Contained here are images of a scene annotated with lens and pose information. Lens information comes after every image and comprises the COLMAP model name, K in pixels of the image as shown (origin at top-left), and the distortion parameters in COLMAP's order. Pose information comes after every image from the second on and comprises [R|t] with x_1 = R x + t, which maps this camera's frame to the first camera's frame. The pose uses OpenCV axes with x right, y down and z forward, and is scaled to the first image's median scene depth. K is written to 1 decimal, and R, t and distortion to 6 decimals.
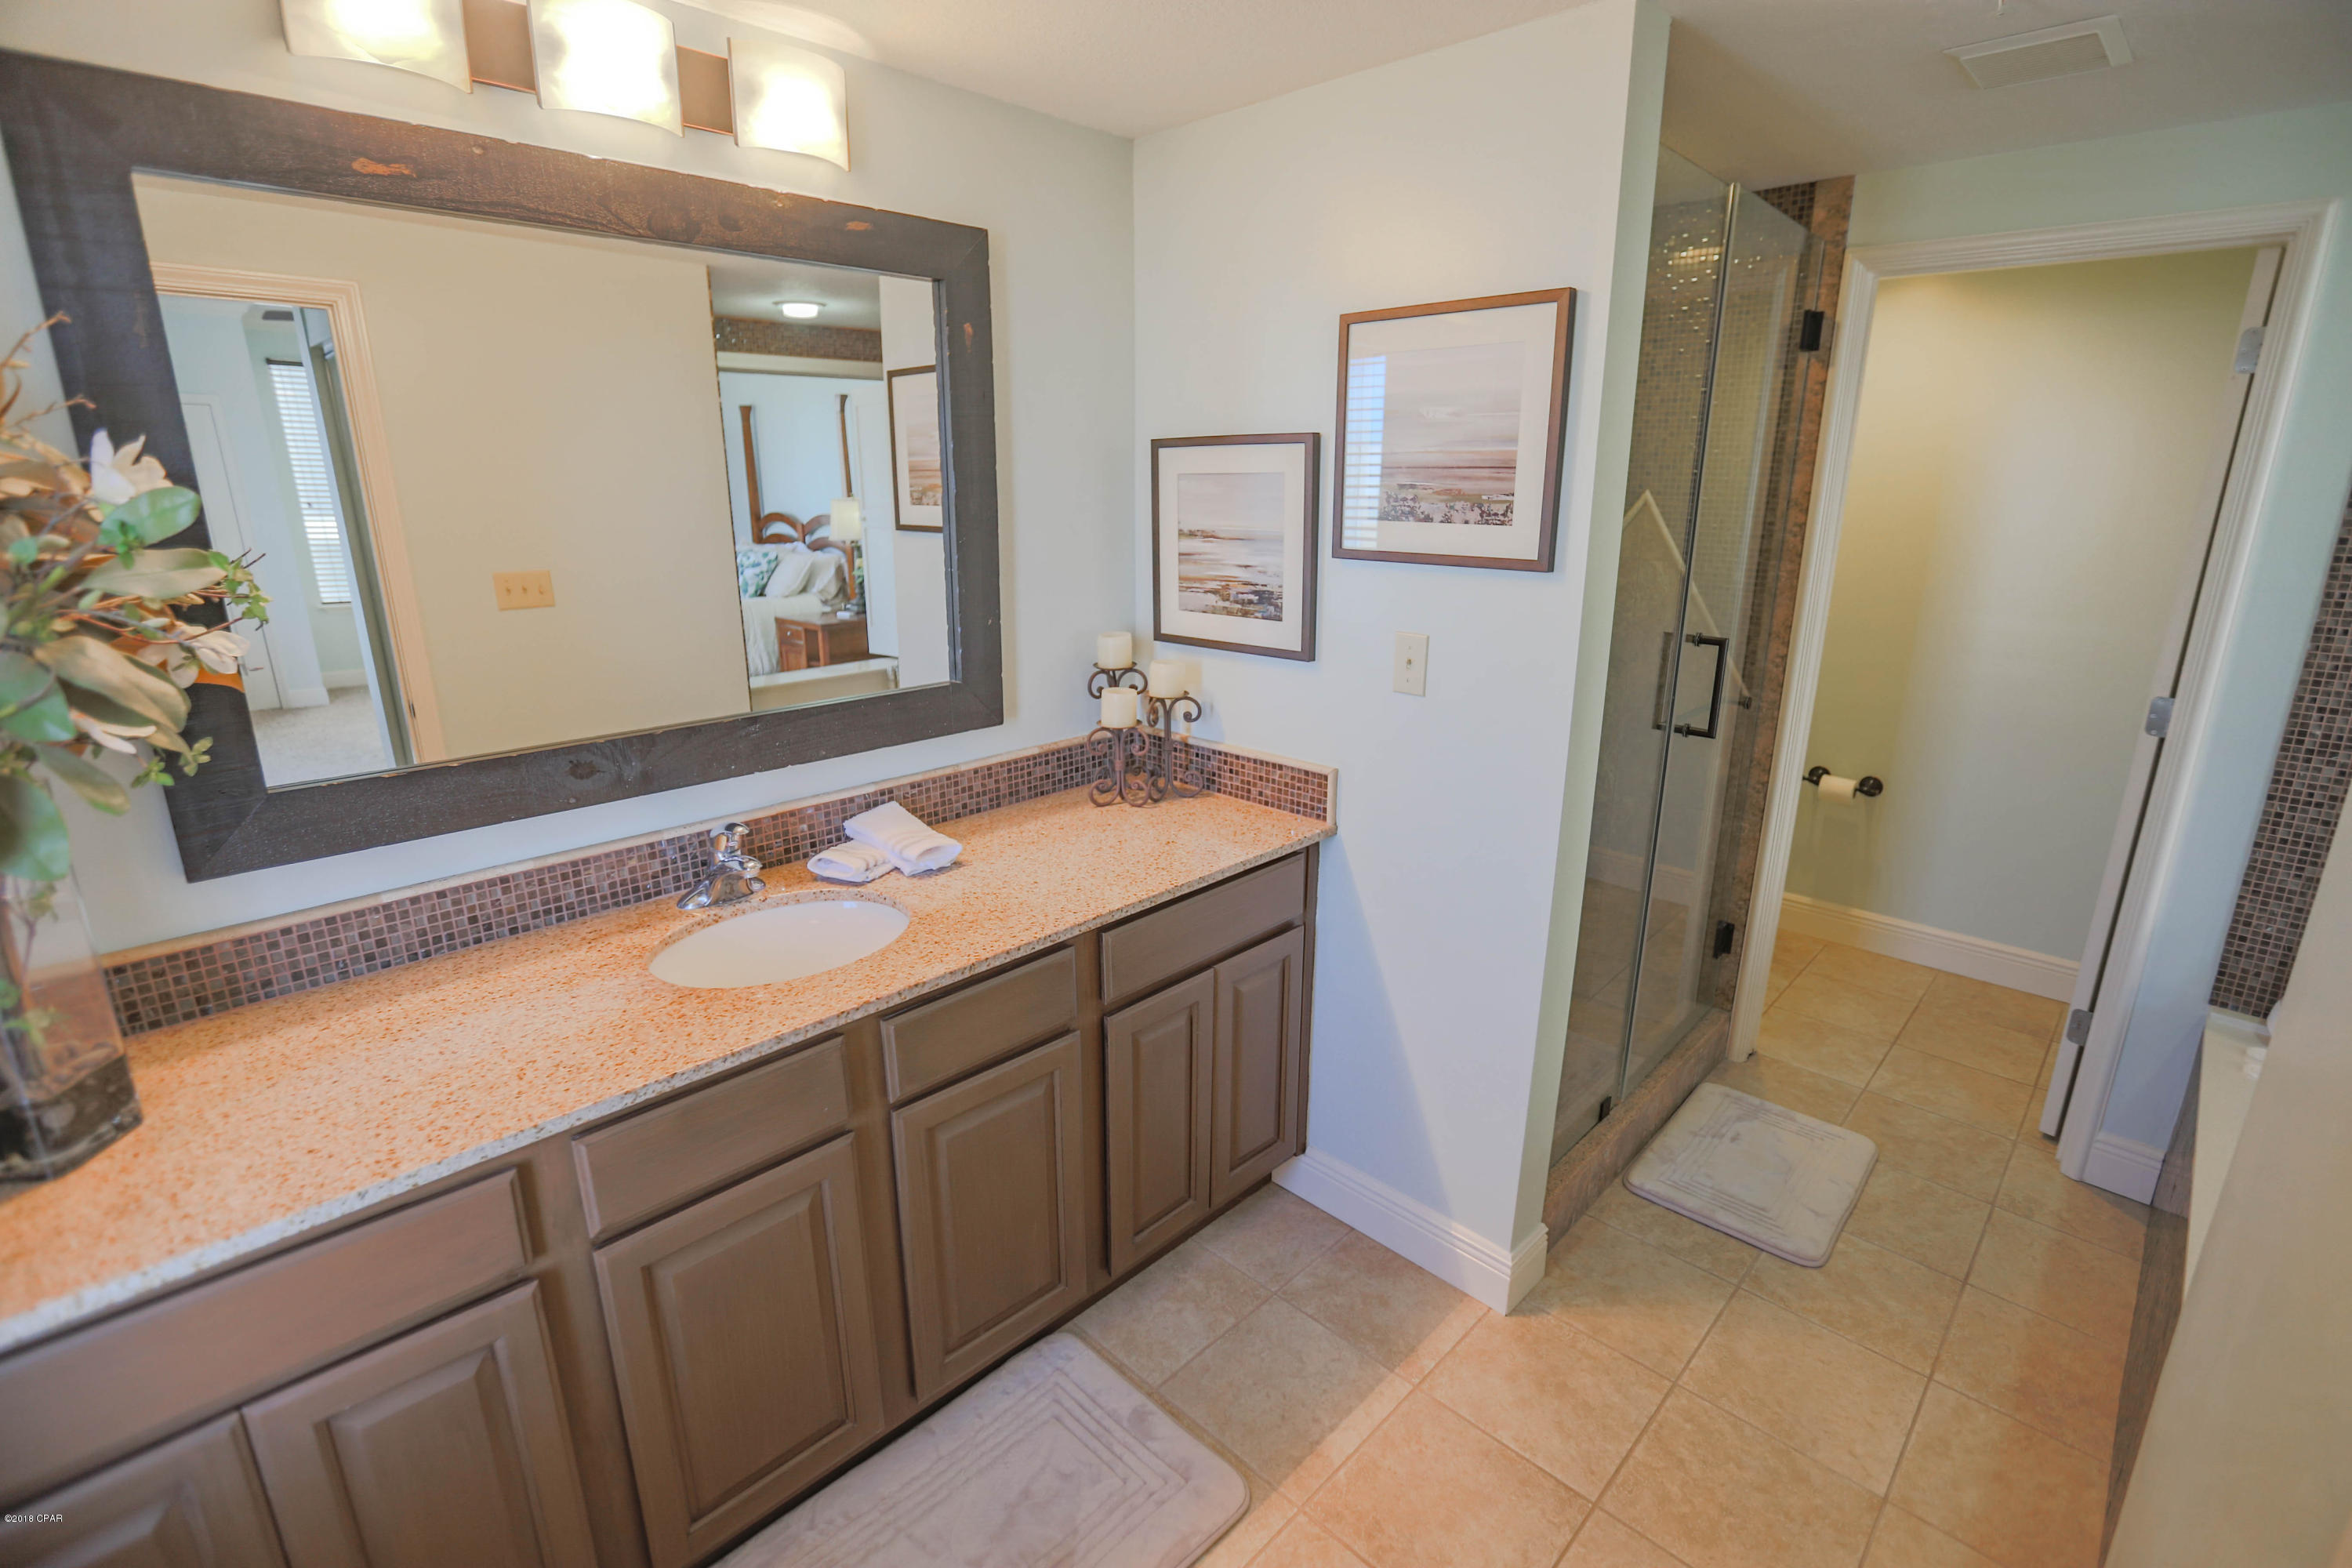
lens RADIAL K [[1068.5, 0, 1180.0], [0, 1068.5, 764.5], [0, 0, 1]] dist [-0.042745, 0.013413]
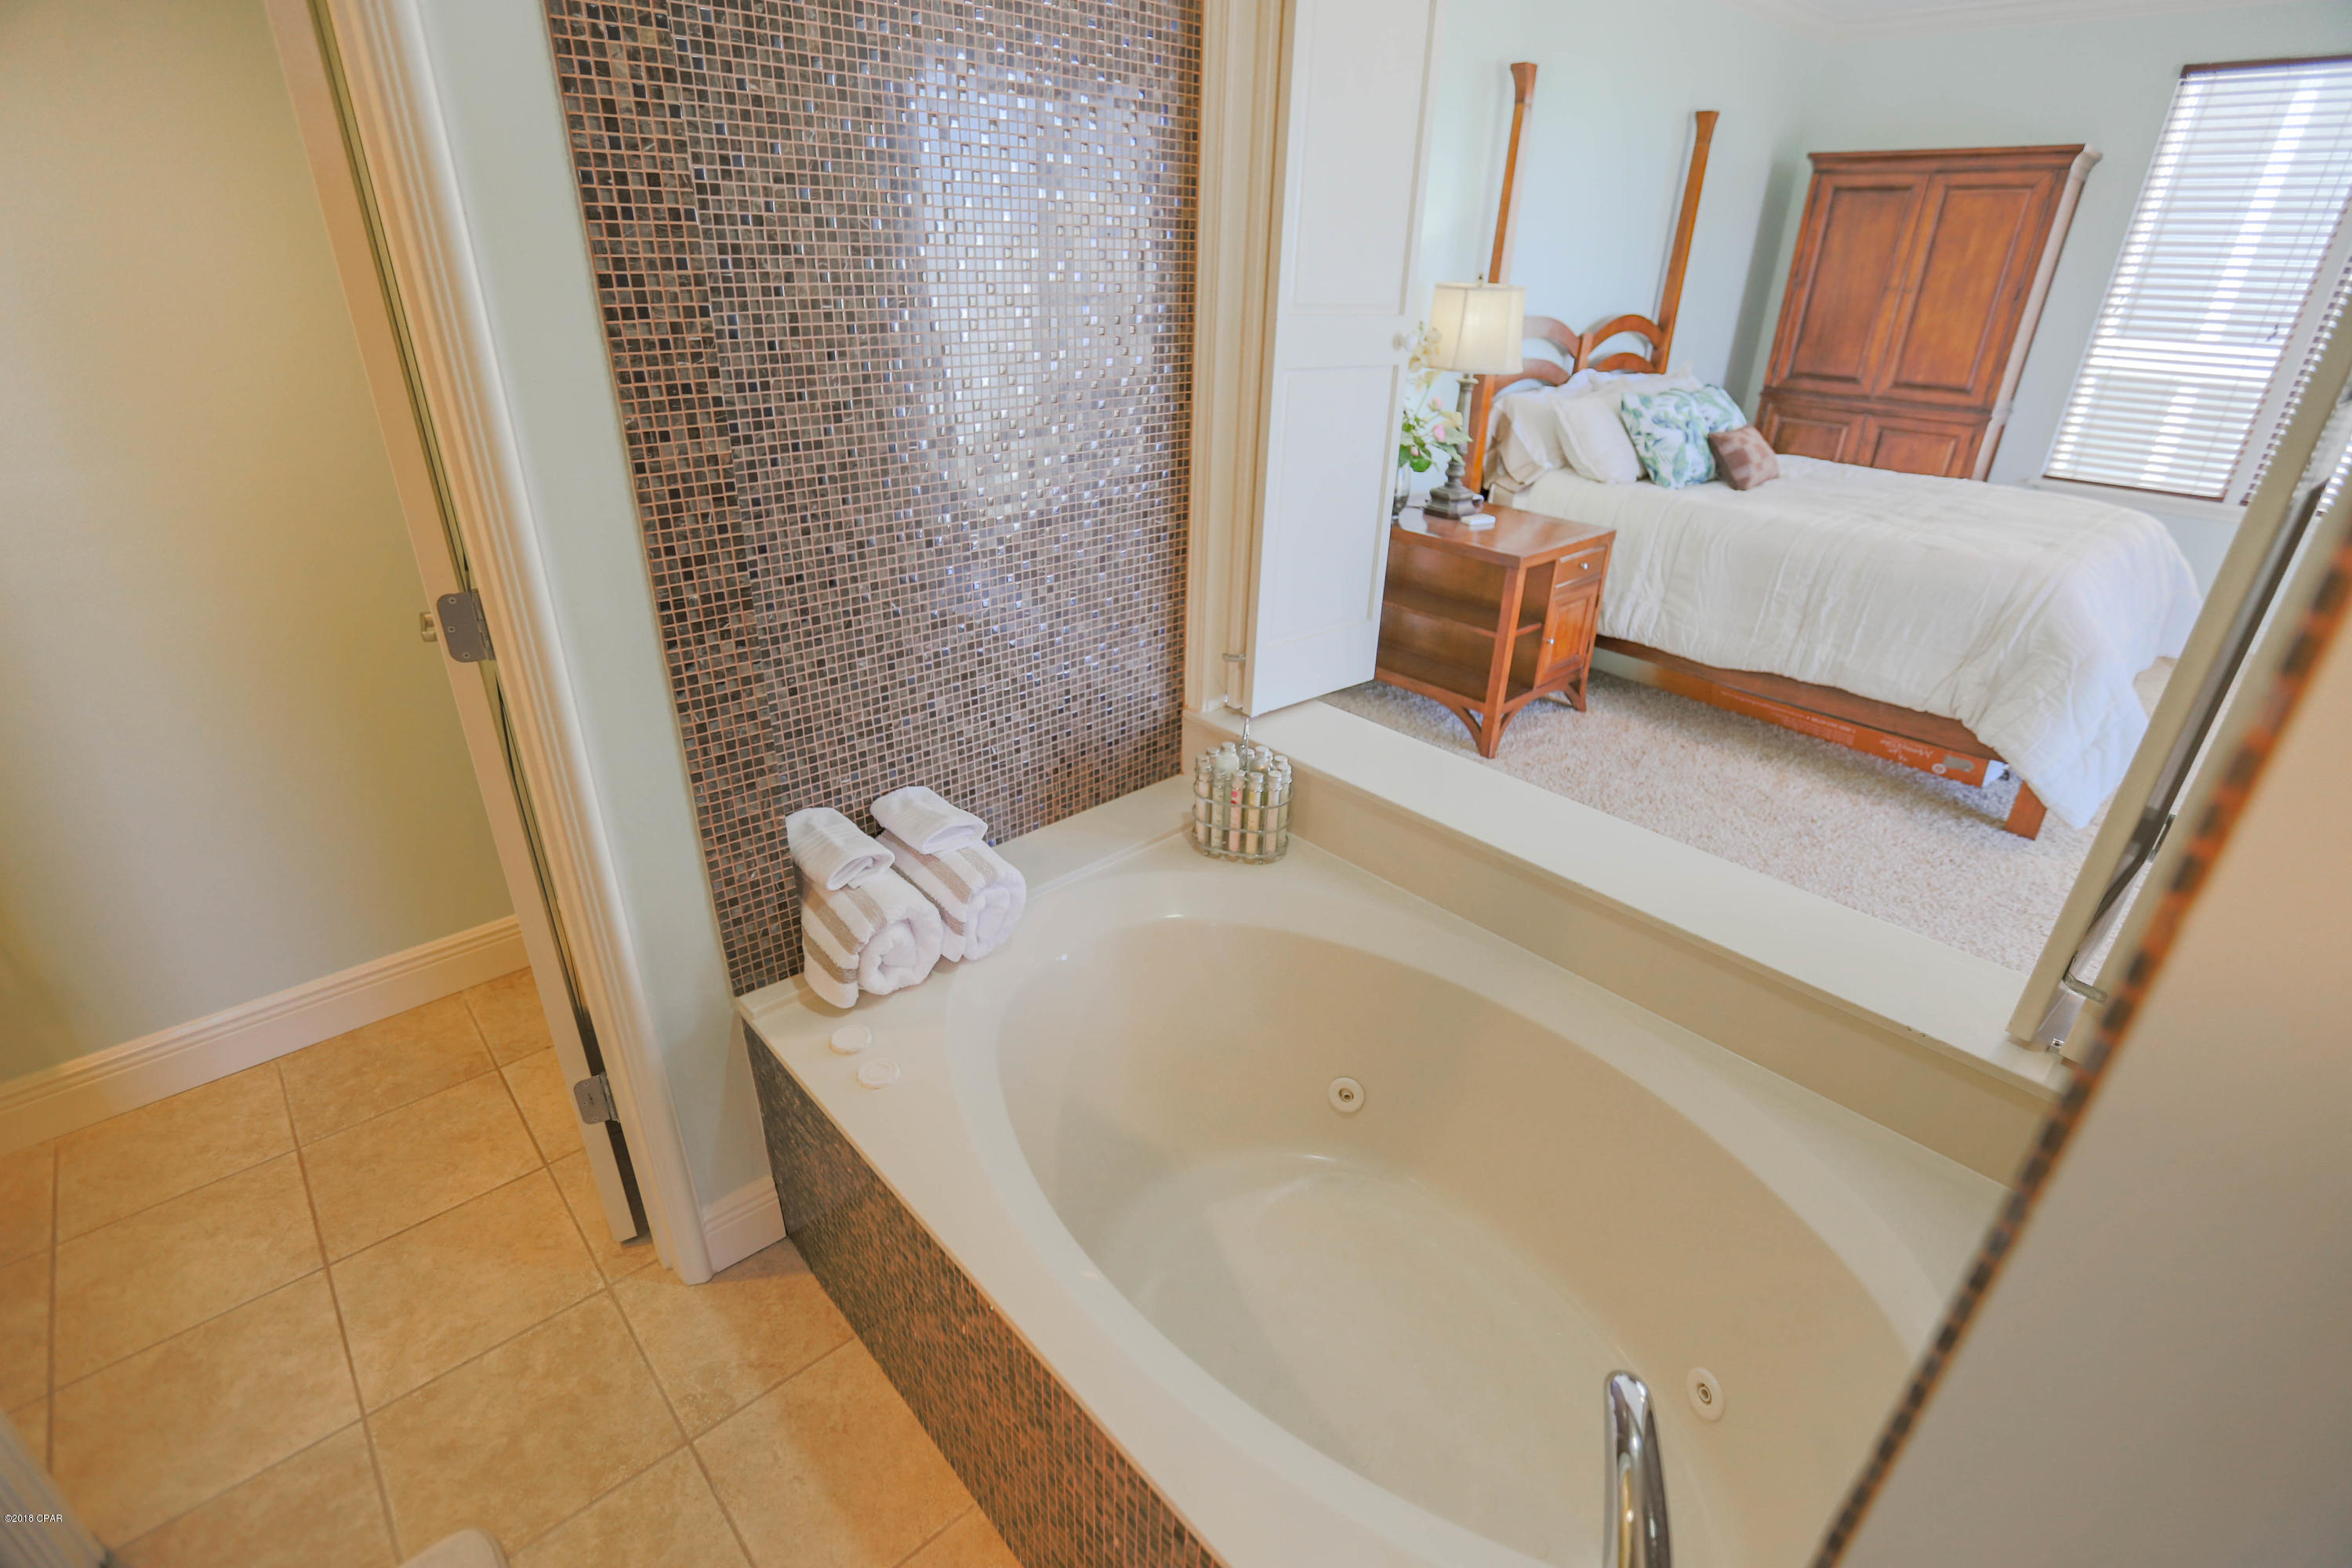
lens RADIAL K [[1068.5, 0, 1180.0], [0, 1068.5, 764.5], [0, 0, 1]] dist [-0.042745, 0.013413]
pose [[0.046223, -0.438341, 0.897619, 0.460020], [0.236160, 0.877903, 0.416551, -0.135051], [-0.970614, 0.192727, 0.144098, 0.606419]]
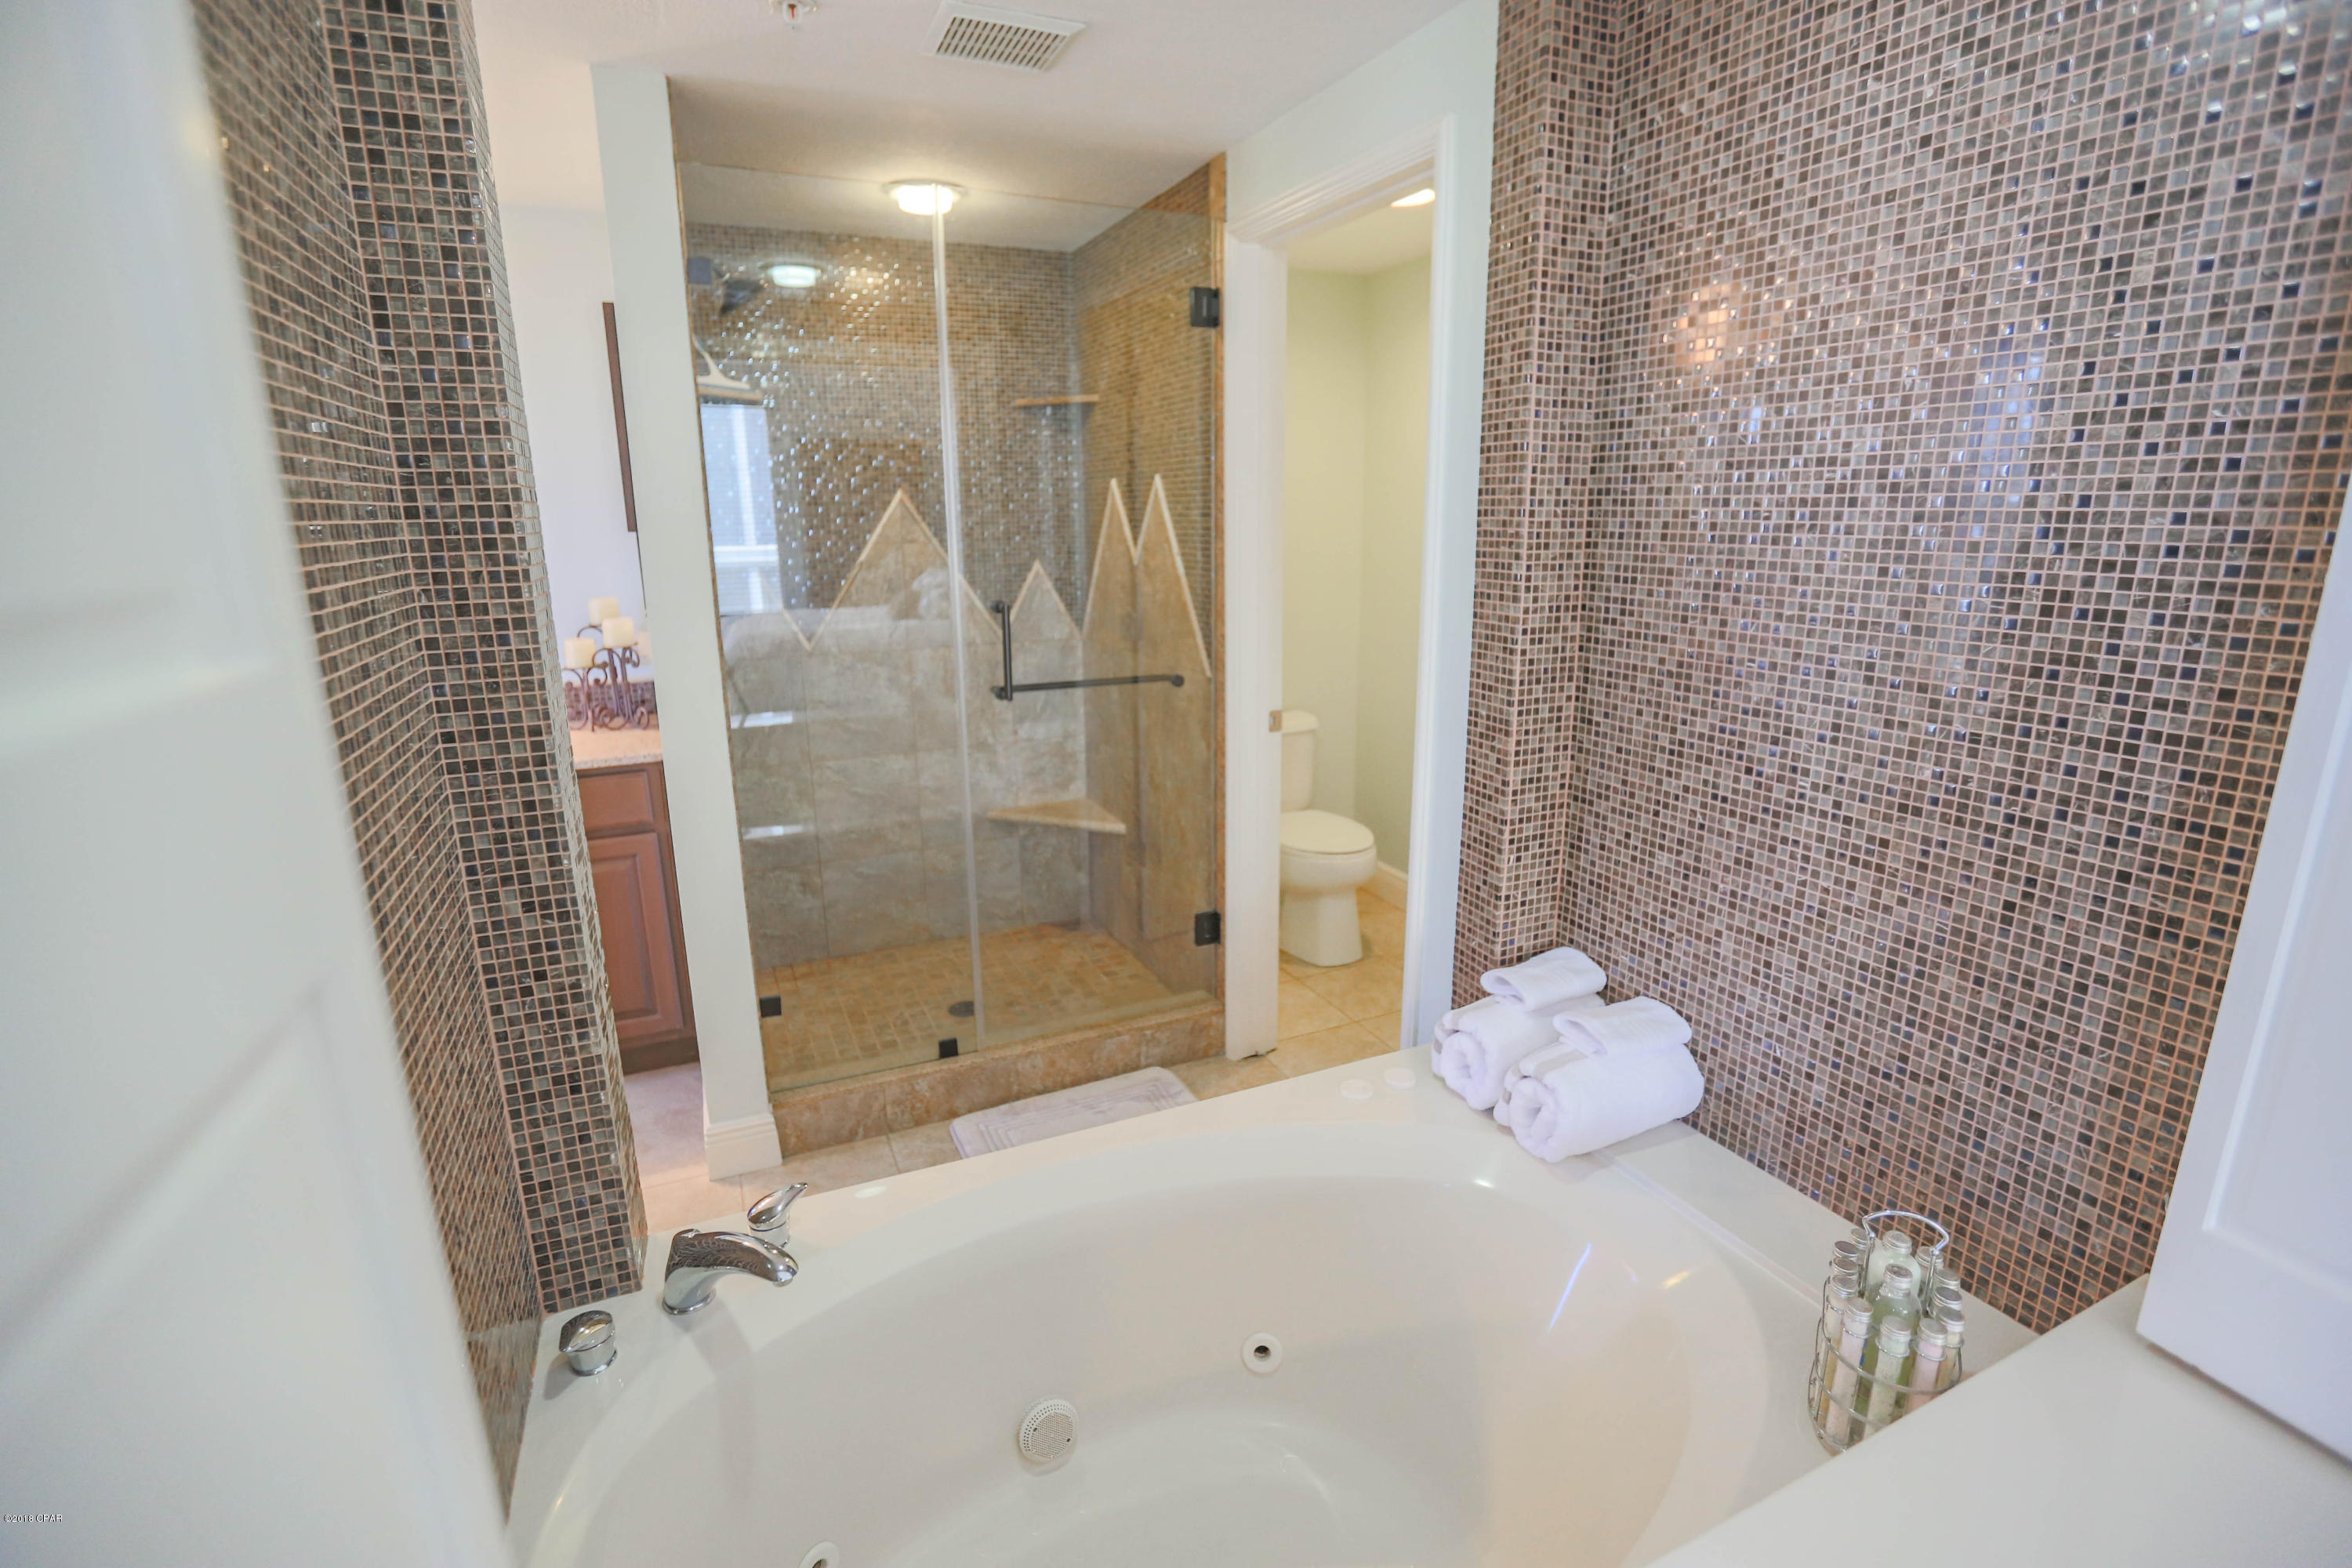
lens RADIAL K [[1079.0, 0, 1176.9], [0, 1079.0, 775.9], [0, 0, 1]] dist [-0.051644, 0.020452]
pose [[0.933533, 0.072933, -0.350994, 1.127163], [-0.078976, 0.996872, -0.002911, 0.042347], [0.349684, 0.030438, 0.936373, 0.068347]]
